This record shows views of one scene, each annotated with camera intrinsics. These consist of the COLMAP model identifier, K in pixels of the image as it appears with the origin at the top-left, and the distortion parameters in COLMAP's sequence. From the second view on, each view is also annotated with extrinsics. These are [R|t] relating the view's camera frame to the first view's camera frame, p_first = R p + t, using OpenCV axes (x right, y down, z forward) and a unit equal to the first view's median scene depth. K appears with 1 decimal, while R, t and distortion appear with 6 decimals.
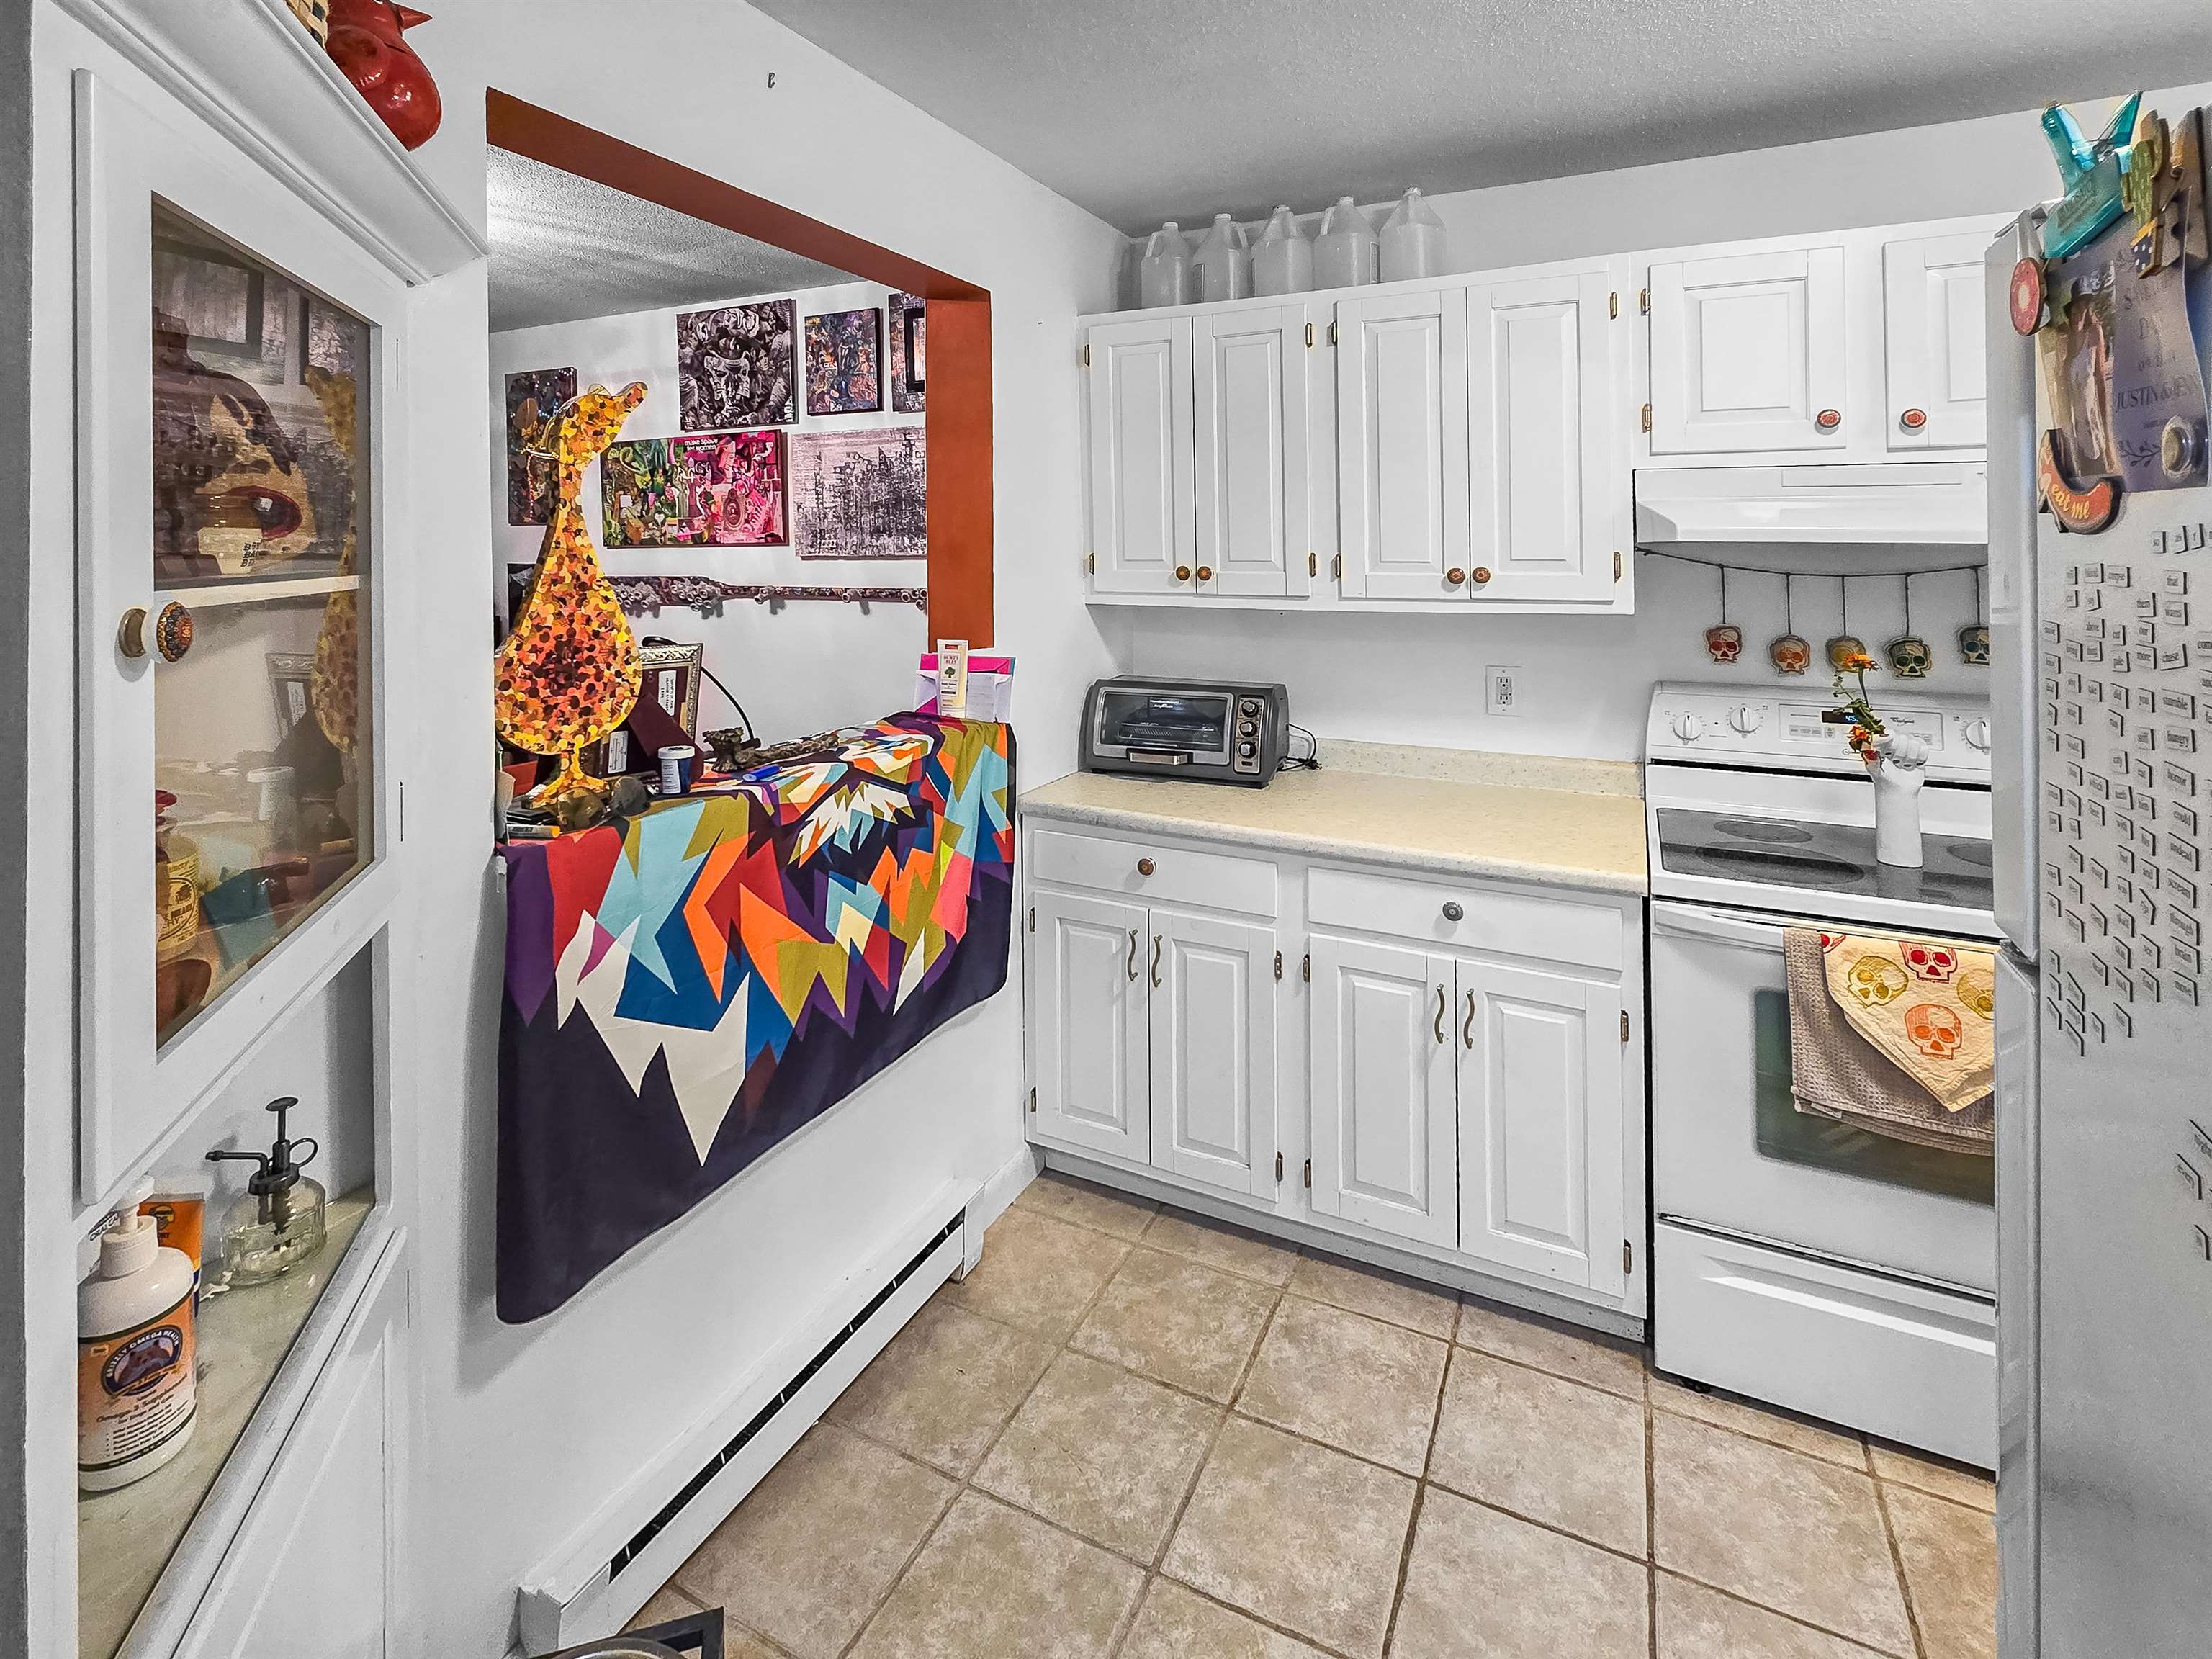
lens RADIAL K [[970.3, 0, 1126.5], [0, 970.3, 560.8], [0, 0, 1]] dist [0.002571, -0.000270]
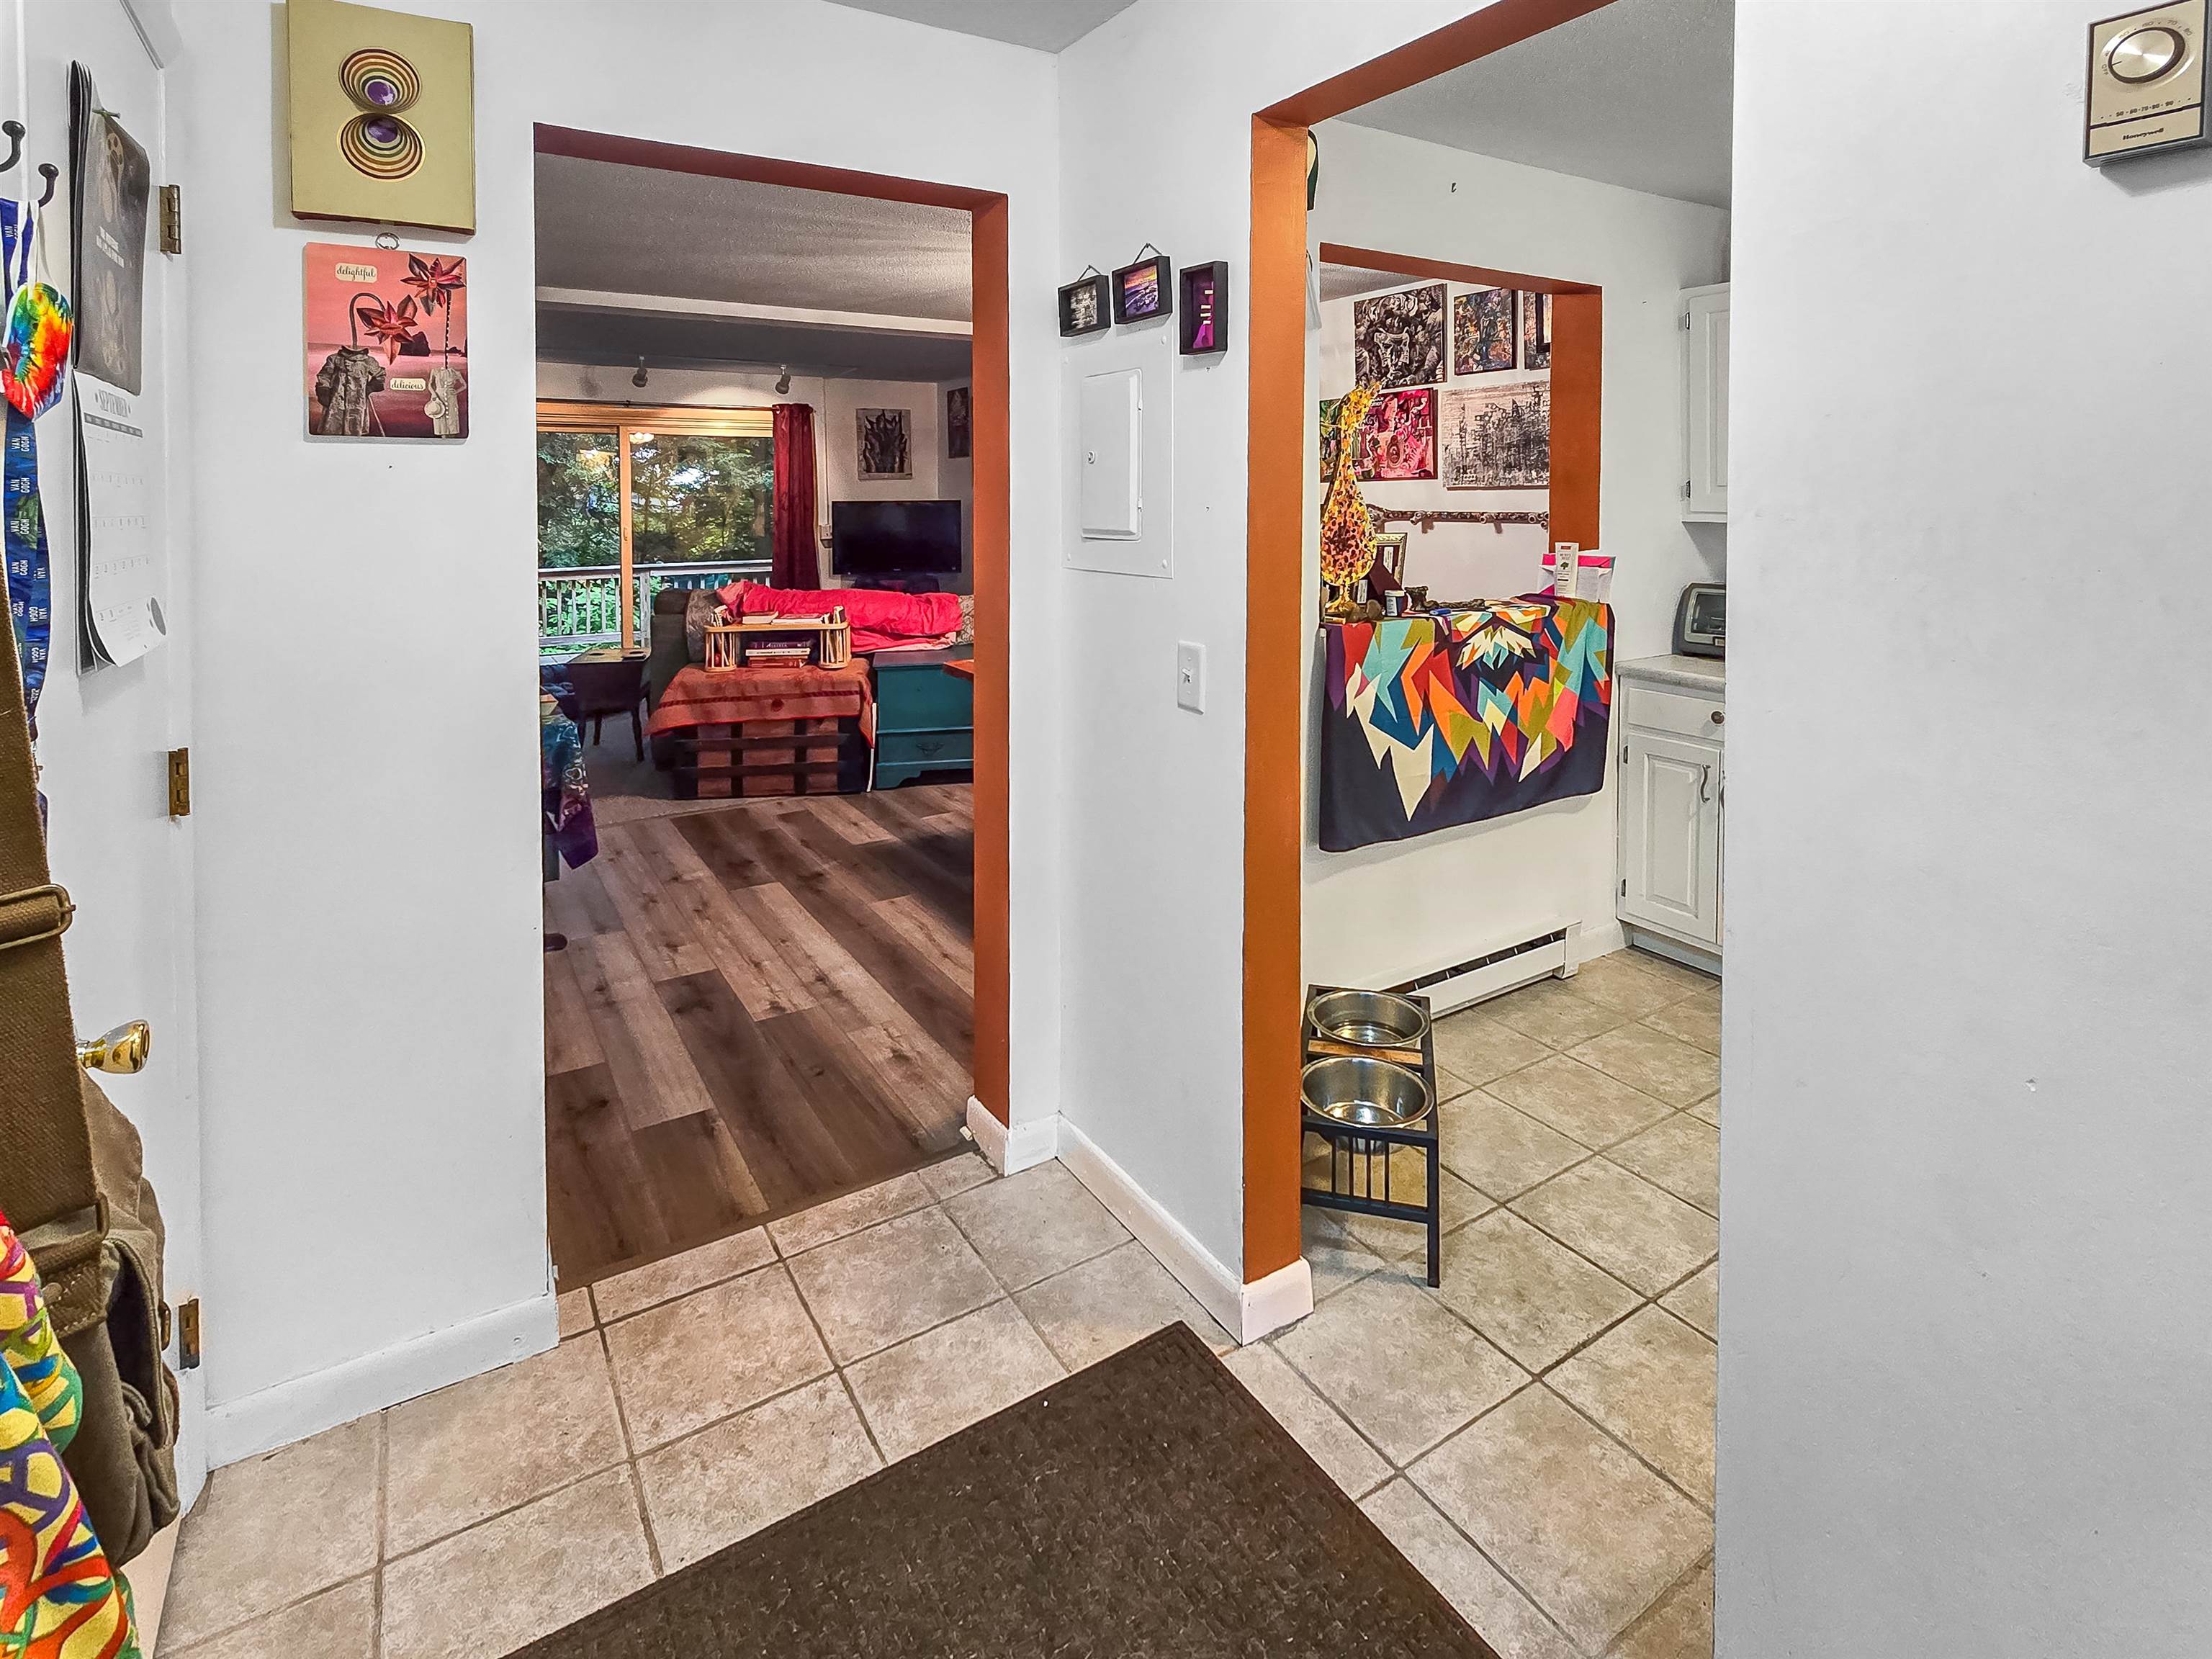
lens RADIAL K [[1096.4, 0, 1150.3], [0, 1096.4, 535.6], [0, 0, 1]] dist [0.001399, -0.000914]
pose [[0.846473, 0.018832, -0.532098, 0.167997], [-0.004020, 0.999572, 0.028982, 0.030990], [0.532416, -0.022393, 0.846186, -0.715909]]
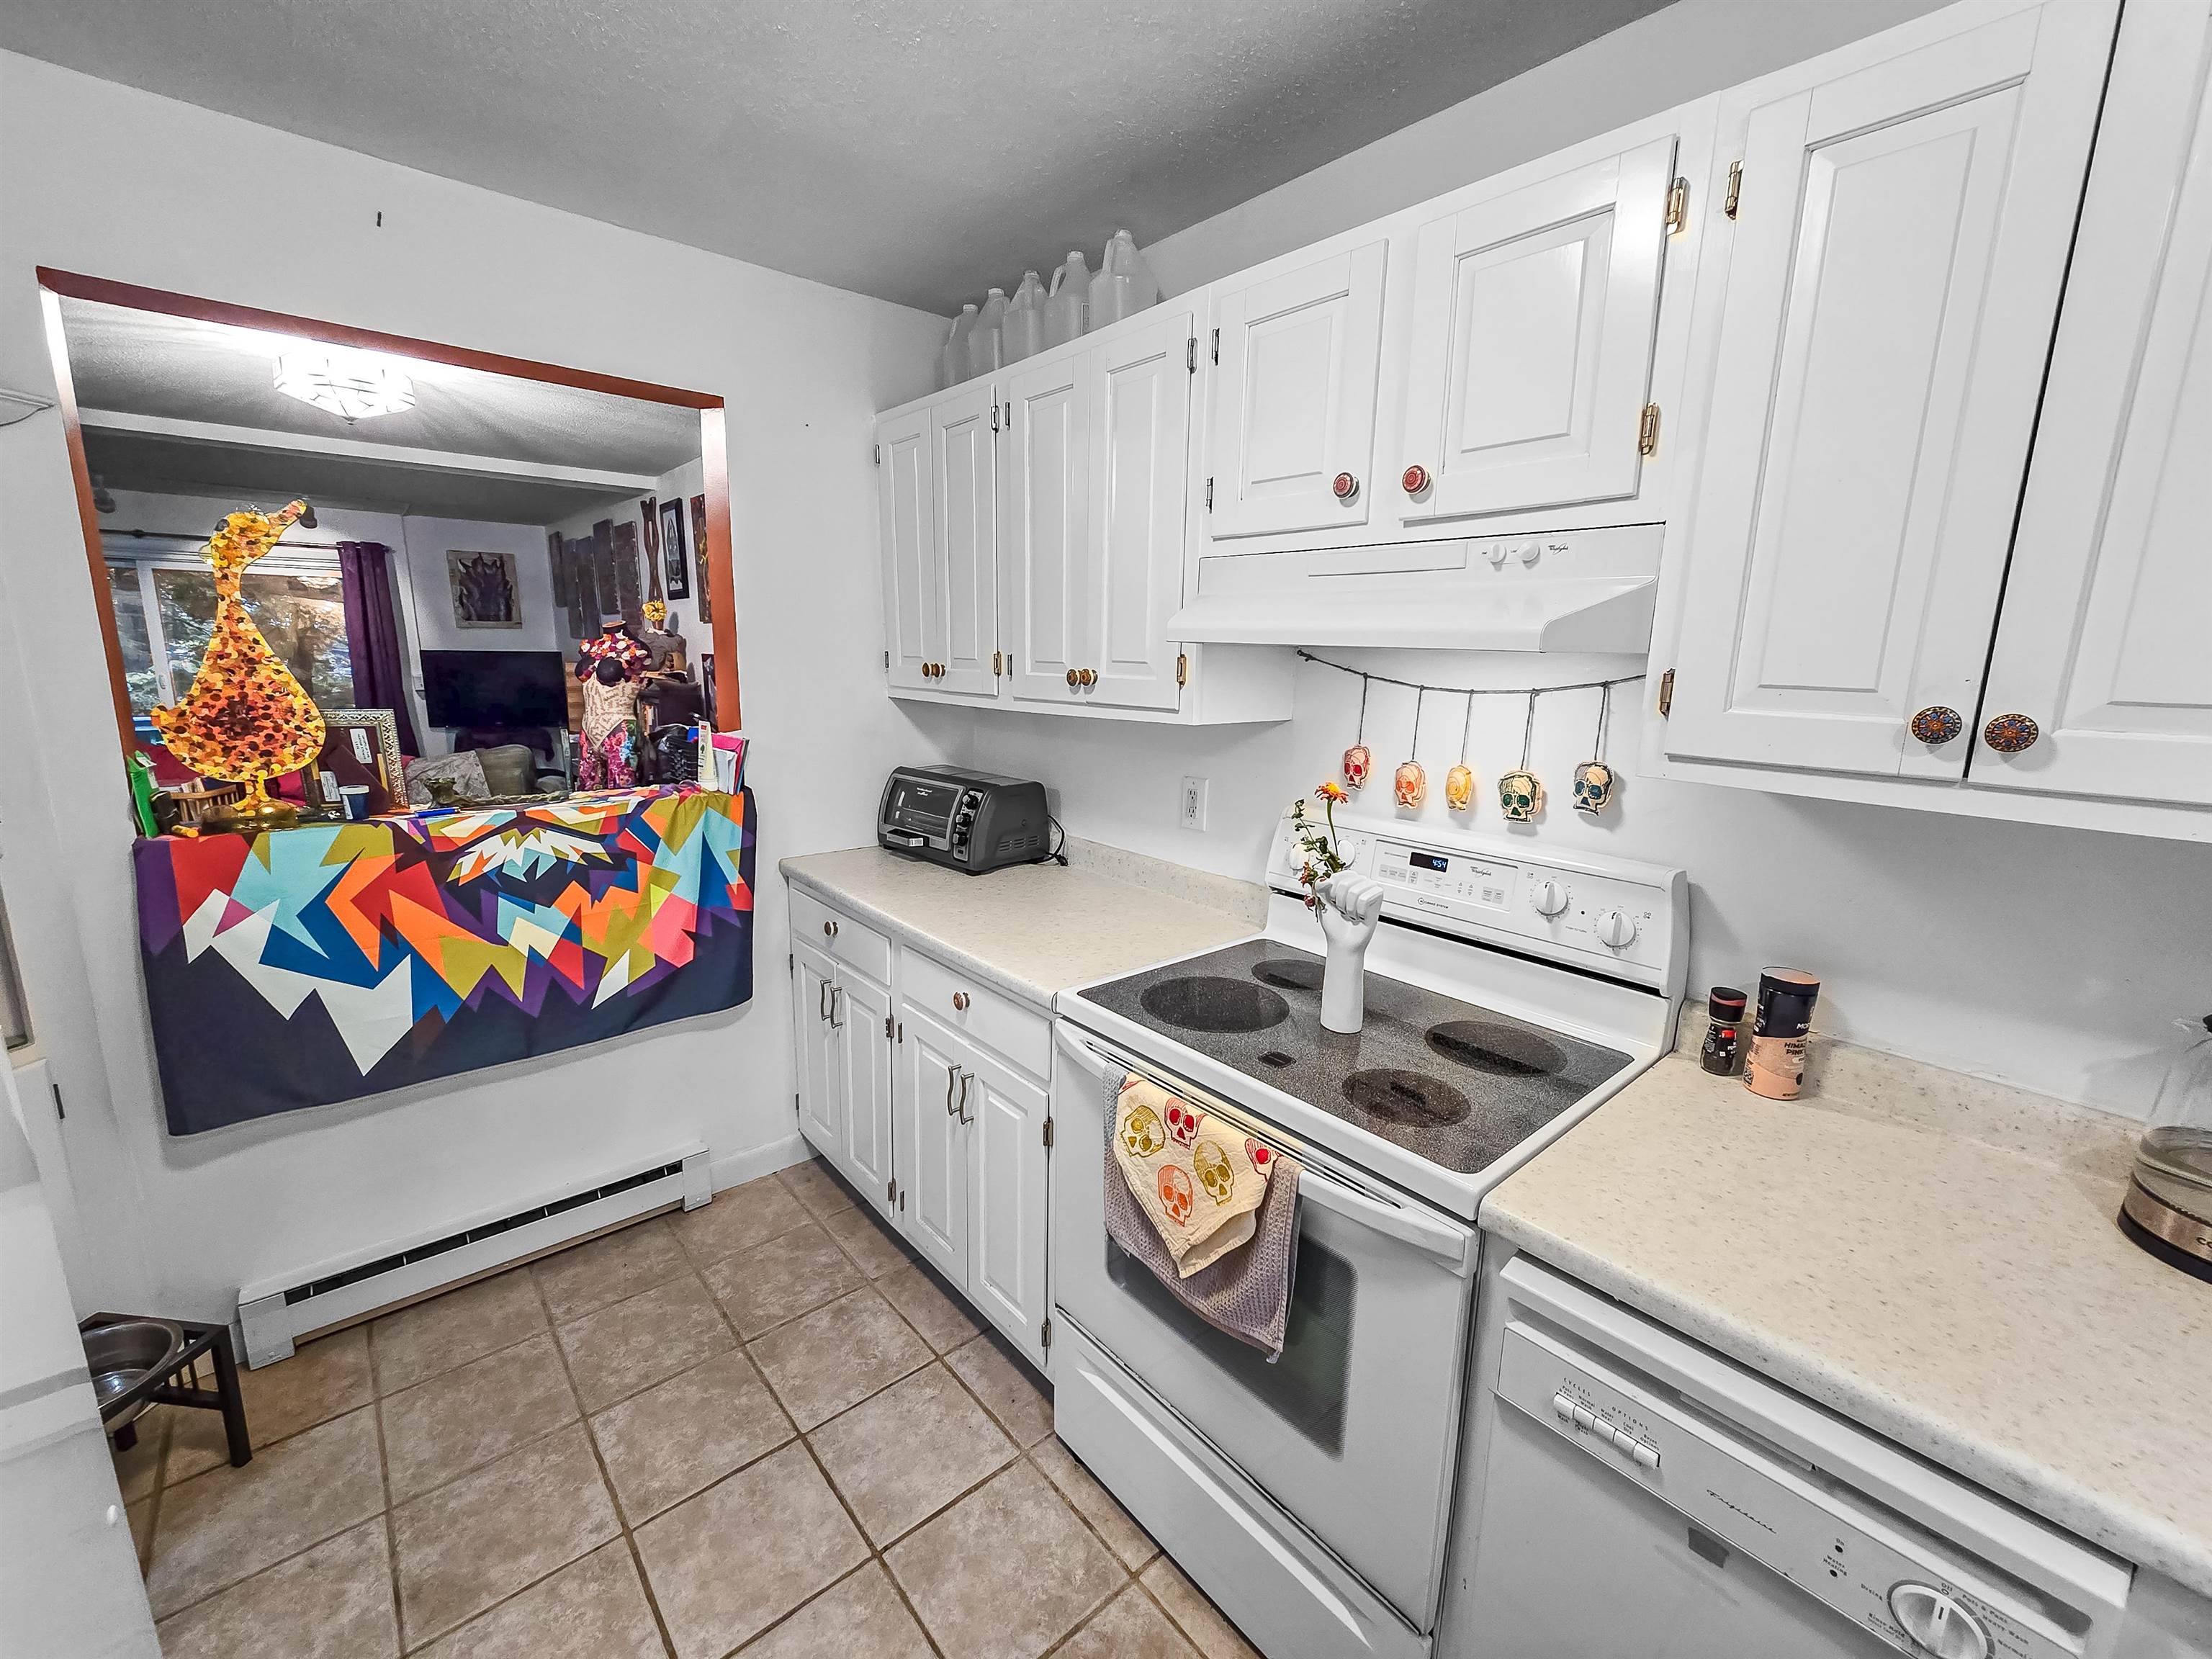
lens RADIAL K [[906.5, 0, 1188.0], [0, 906.5, 839.2], [0, 0, 1]] dist [0.000650, -0.000059]
pose [[0.926913, 0.093163, -0.363529, 0.853368], [-0.023401, 0.981159, 0.191780, -0.002462], [0.374547, -0.169256, 0.911629, 0.221905]]
